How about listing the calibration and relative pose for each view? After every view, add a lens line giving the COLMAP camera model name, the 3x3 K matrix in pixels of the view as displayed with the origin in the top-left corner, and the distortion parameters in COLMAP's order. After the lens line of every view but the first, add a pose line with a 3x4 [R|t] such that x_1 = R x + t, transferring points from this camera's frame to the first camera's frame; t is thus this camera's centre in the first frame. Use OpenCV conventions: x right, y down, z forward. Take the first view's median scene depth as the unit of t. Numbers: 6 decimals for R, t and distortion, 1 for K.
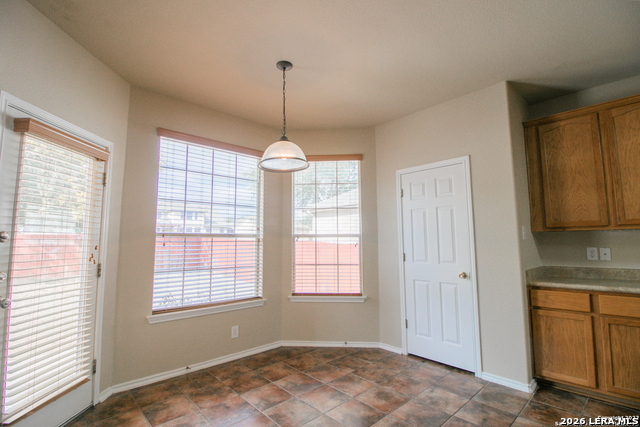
lens RADIAL K [[302.7, 0, 316.2], [0, 302.7, 212.5], [0, 0, 1]] dist [-0.002459, -0.012623]
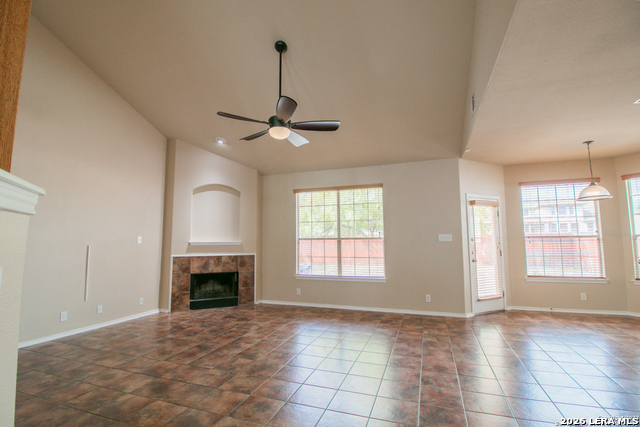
lens RADIAL K [[302.7, 0, 316.2], [0, 302.7, 212.5], [0, 0, 1]] dist [-0.002459, -0.012623]
pose [[0.461911, -0.085991, -0.882748, 0.571631], [0.089426, 0.994732, -0.050107, -0.106904], [0.882407, -0.055795, 0.467168, -1.077211]]
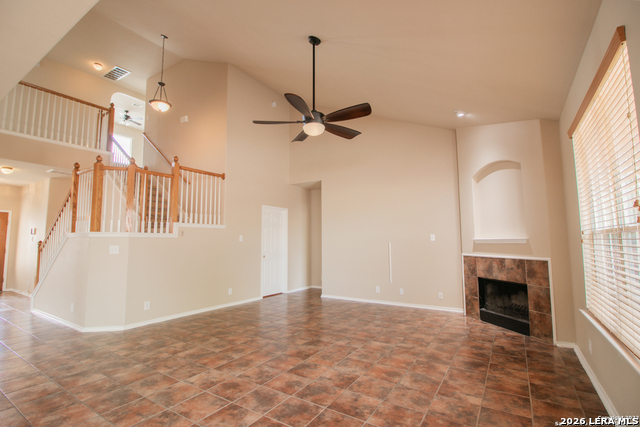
lens RADIAL K [[302.7, 0, 316.2], [0, 302.7, 212.5], [0, 0, 1]] dist [-0.002459, -0.012623]
pose [[-0.967750, -0.016002, -0.251402, -0.280501], [0.032530, 0.981687, -0.187705, 0.050730], [0.249802, -0.189829, -0.949507, 0.489118]]
